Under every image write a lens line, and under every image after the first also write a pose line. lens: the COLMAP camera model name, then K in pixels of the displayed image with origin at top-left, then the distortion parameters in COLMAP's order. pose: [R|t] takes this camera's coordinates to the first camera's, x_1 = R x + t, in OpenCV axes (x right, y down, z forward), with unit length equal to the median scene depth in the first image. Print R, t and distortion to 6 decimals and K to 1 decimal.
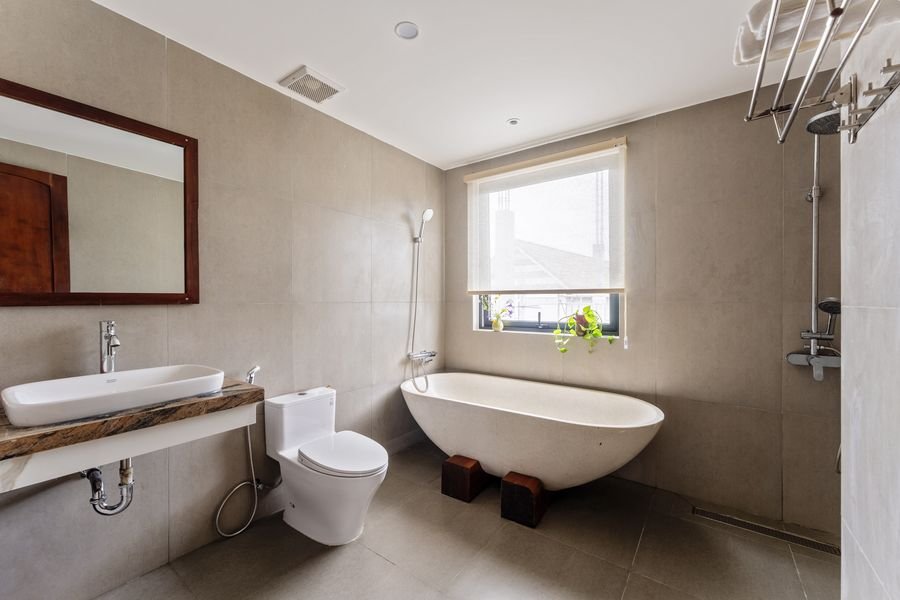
lens RADIAL K [[361.0, 0, 451.8], [0, 361.0, 301.1], [0, 0, 1]] dist [0.004529, 0.000595]
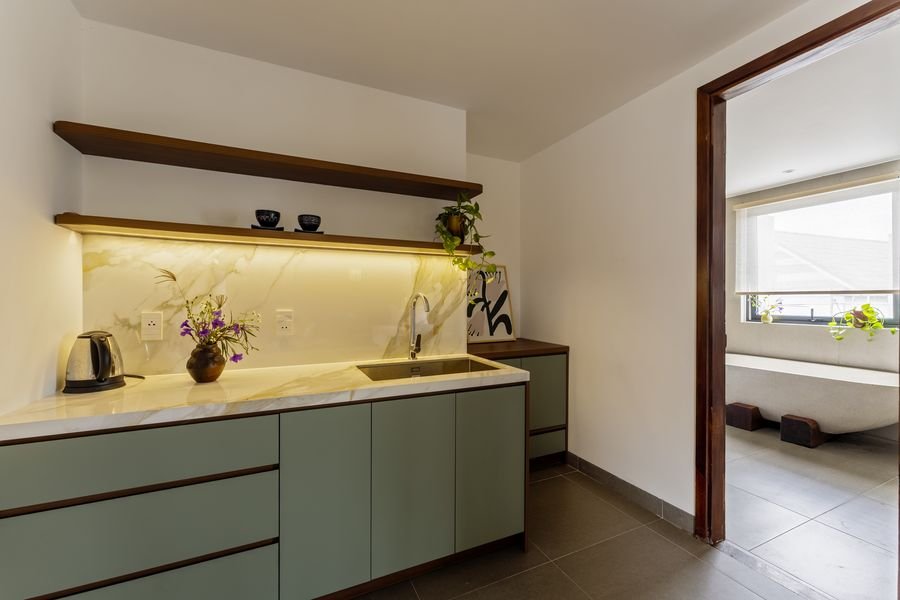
lens RADIAL K [[361.0, 0, 444.8], [0, 361.0, 297.6], [0, 0, 1]] dist [0.004529, 0.000595]
pose [[0.863226, 0.002681, -0.504810, -0.226759], [-0.008644, 0.999918, -0.009470, 0.014703], [0.504743, 0.012538, 0.863178, -0.748135]]
